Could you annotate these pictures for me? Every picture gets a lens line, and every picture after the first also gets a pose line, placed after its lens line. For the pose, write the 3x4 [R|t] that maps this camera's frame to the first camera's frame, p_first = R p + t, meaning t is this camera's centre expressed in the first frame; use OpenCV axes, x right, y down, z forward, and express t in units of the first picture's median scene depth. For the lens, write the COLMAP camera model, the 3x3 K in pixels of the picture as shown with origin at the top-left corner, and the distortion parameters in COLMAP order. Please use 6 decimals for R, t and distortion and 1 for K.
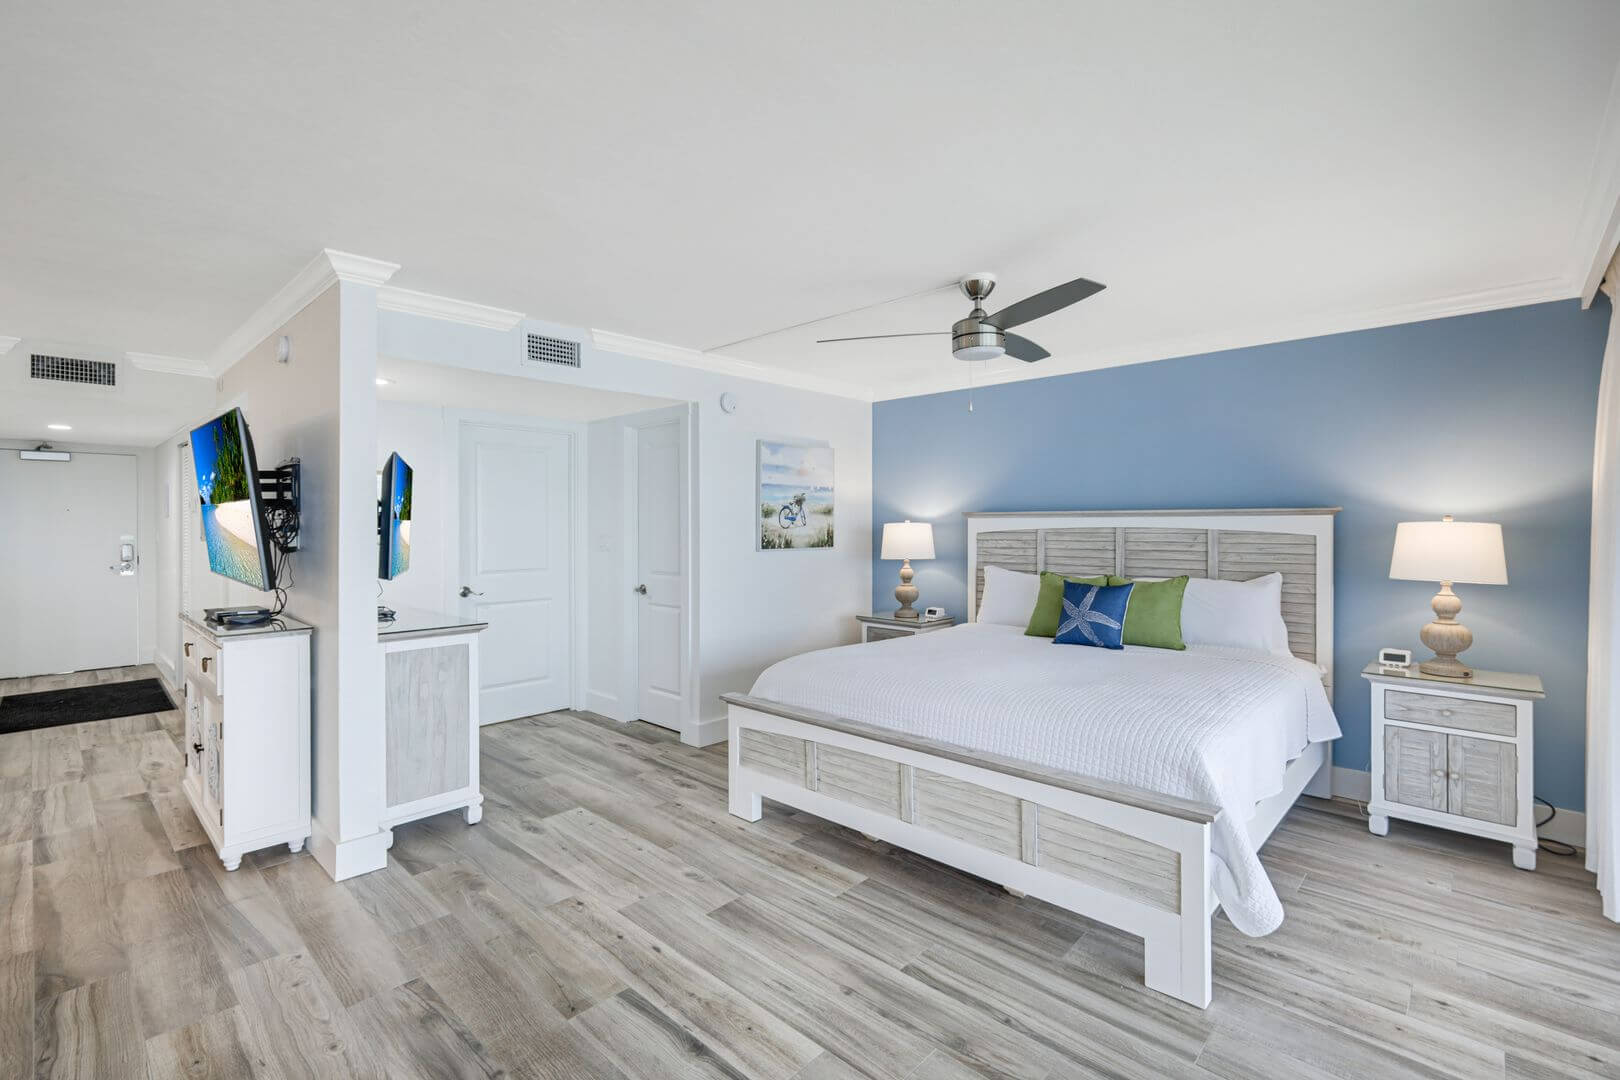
lens RADIAL K [[733.5, 0, 812.0], [0, 733.5, 523.9], [0, 0, 1]] dist [0.004273, 0.000668]
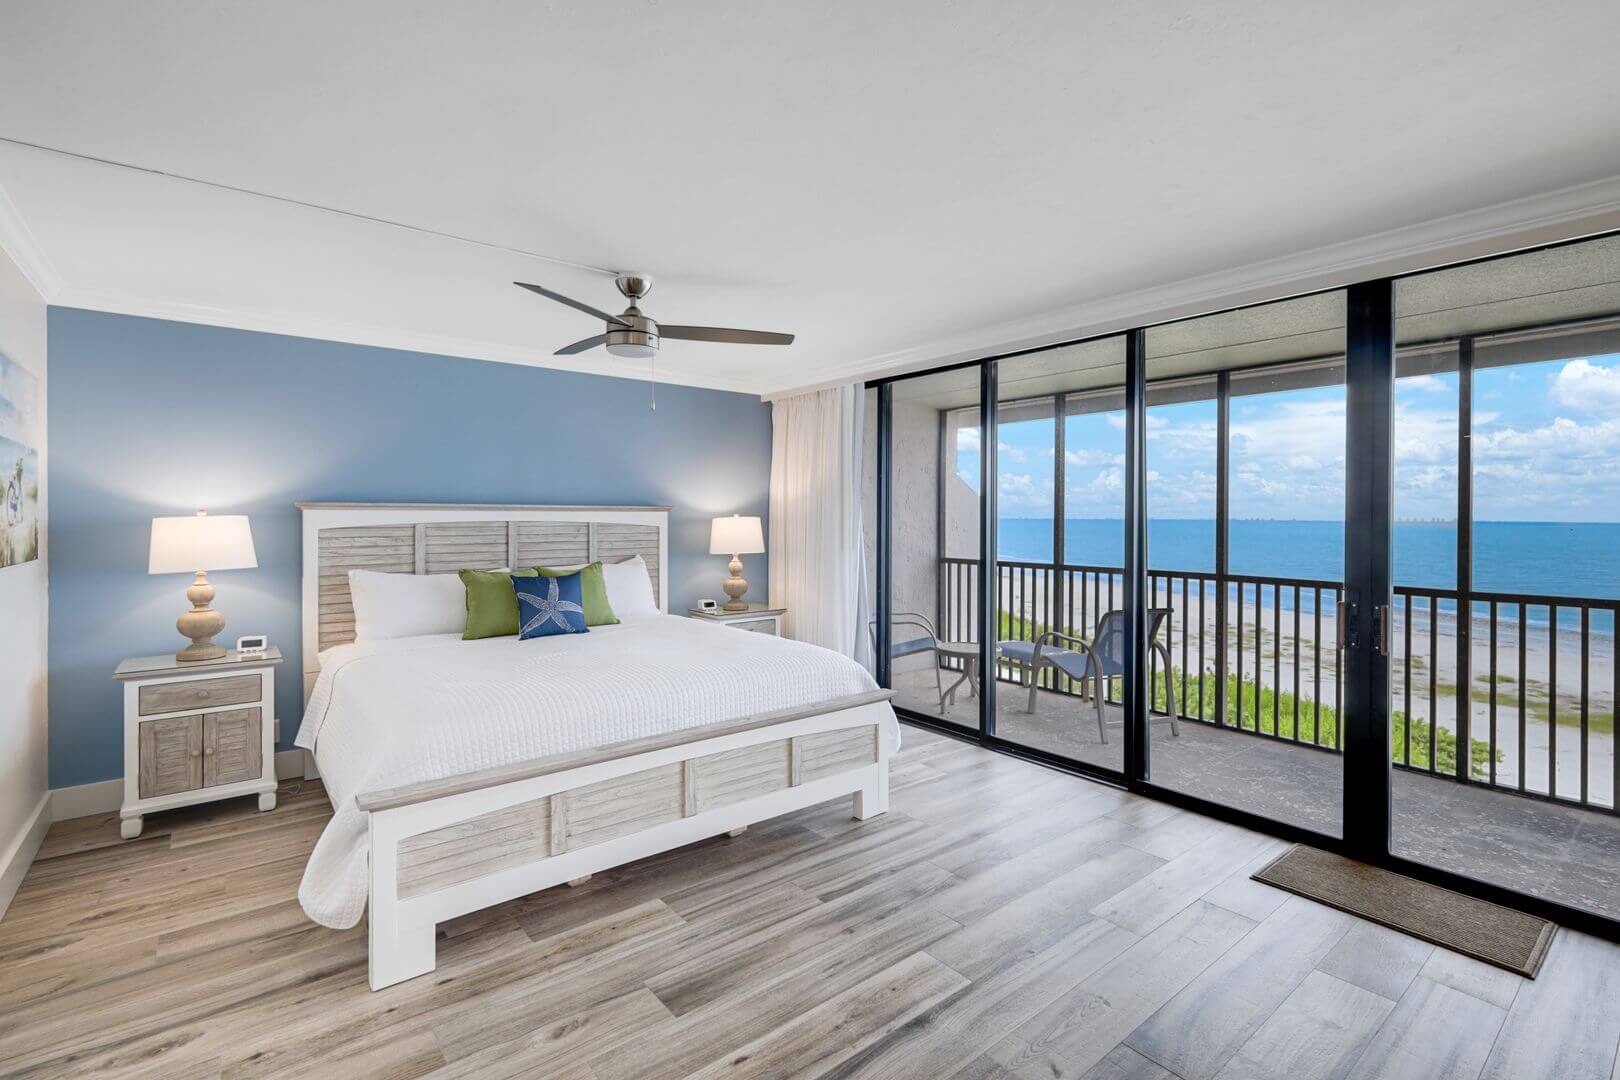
lens RADIAL K [[717.7, 0, 815.9], [0, 717.7, 520.7], [0, 0, 1]] dist [0.006642, 0.000450]
pose [[0.147236, -0.006016, 0.989083, -0.737911], [-0.005021, 0.999964, 0.006830, -0.006952], [-0.989089, -0.005971, 0.147200, 0.618305]]
